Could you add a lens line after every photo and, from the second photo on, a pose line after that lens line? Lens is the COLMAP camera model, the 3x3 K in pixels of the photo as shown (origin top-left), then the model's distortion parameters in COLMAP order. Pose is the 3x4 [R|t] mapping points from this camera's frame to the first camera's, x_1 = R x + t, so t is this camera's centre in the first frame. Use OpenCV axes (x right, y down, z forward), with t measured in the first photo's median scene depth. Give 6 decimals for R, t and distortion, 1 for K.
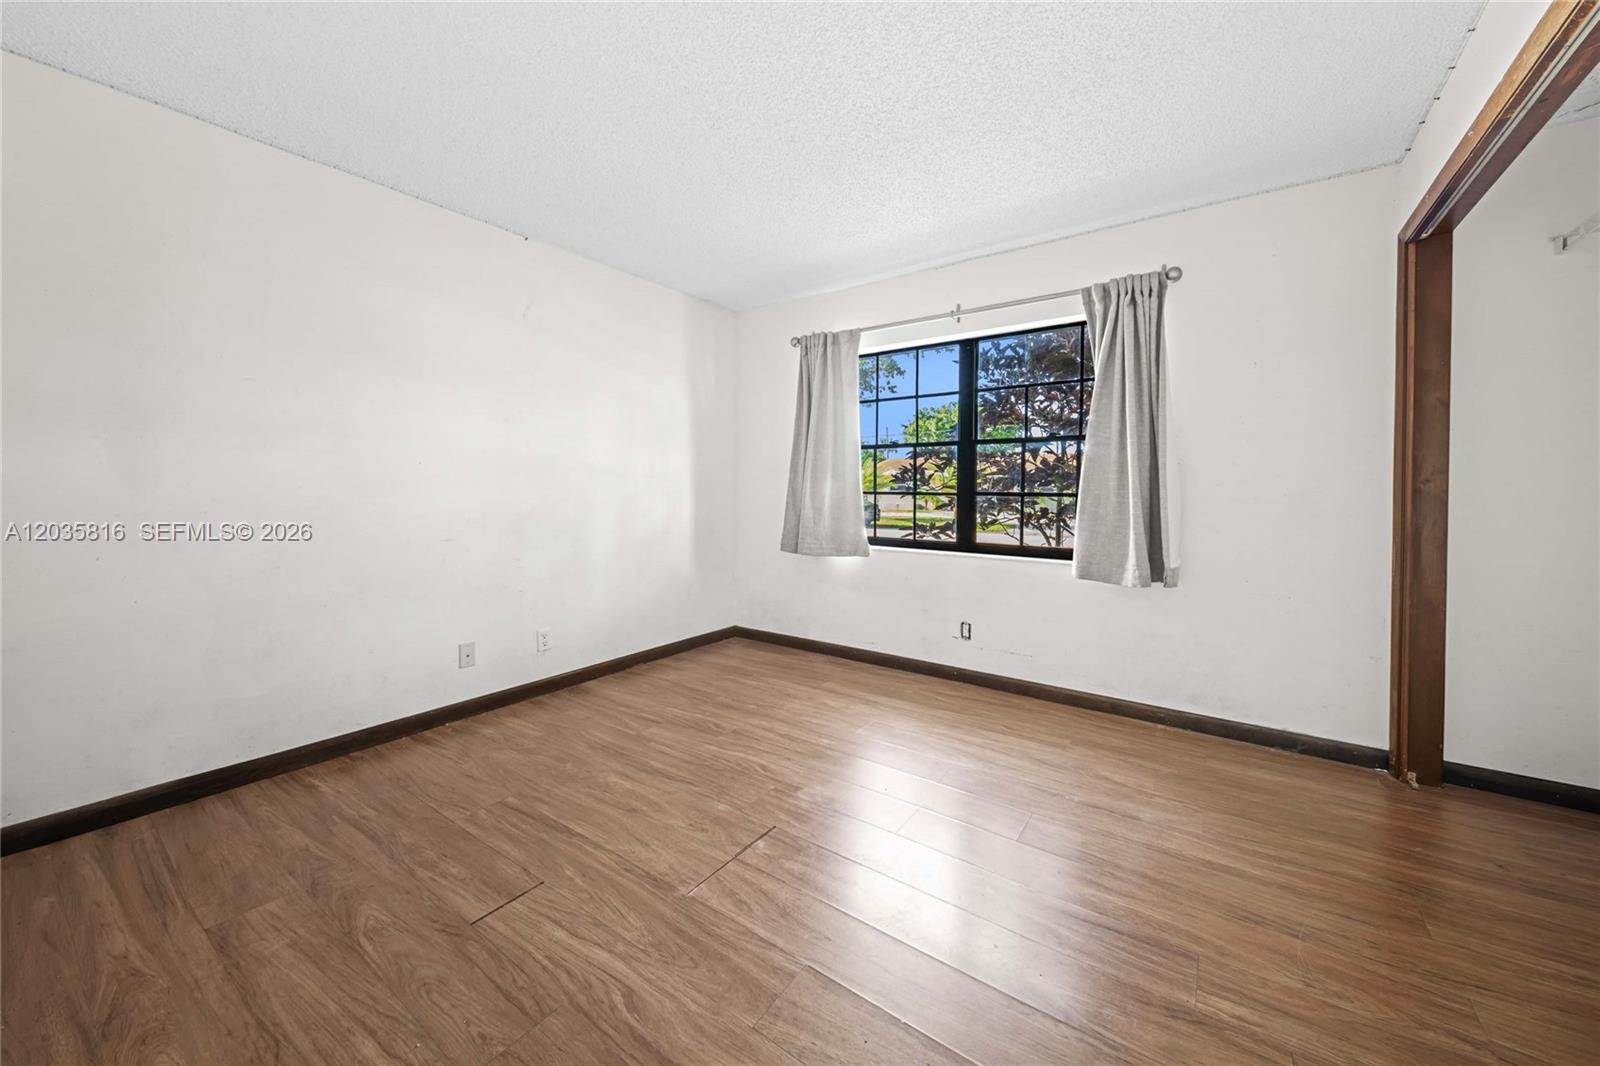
lens RADIAL K [[587.5, 0, 805.7], [0, 587.5, 514.5], [0, 0, 1]] dist [0.041624, -0.021544]
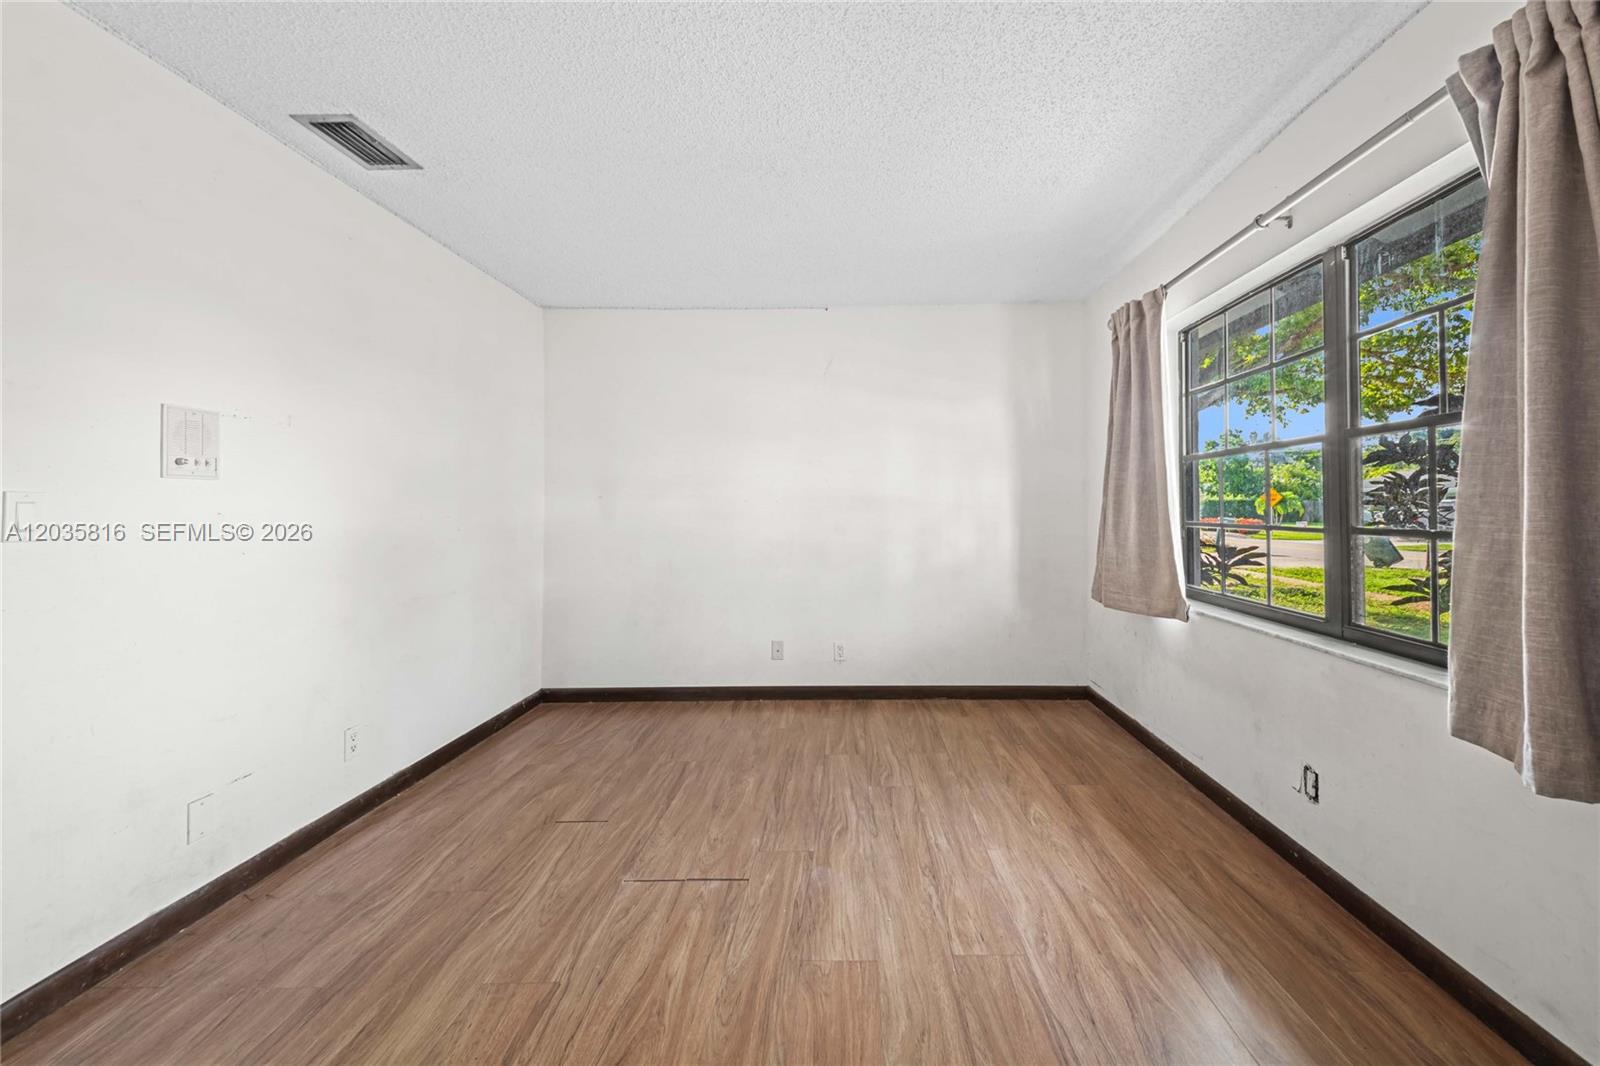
lens RADIAL K [[587.5, 0, 805.7], [0, 587.5, 514.5], [0, 0, 1]] dist [0.041624, -0.021544]
pose [[0.569337, -0.001399, -0.822103, 0.547348], [-0.024834, 0.999513, -0.018899, -0.034299], [0.821729, 0.031176, 0.569025, 0.351010]]
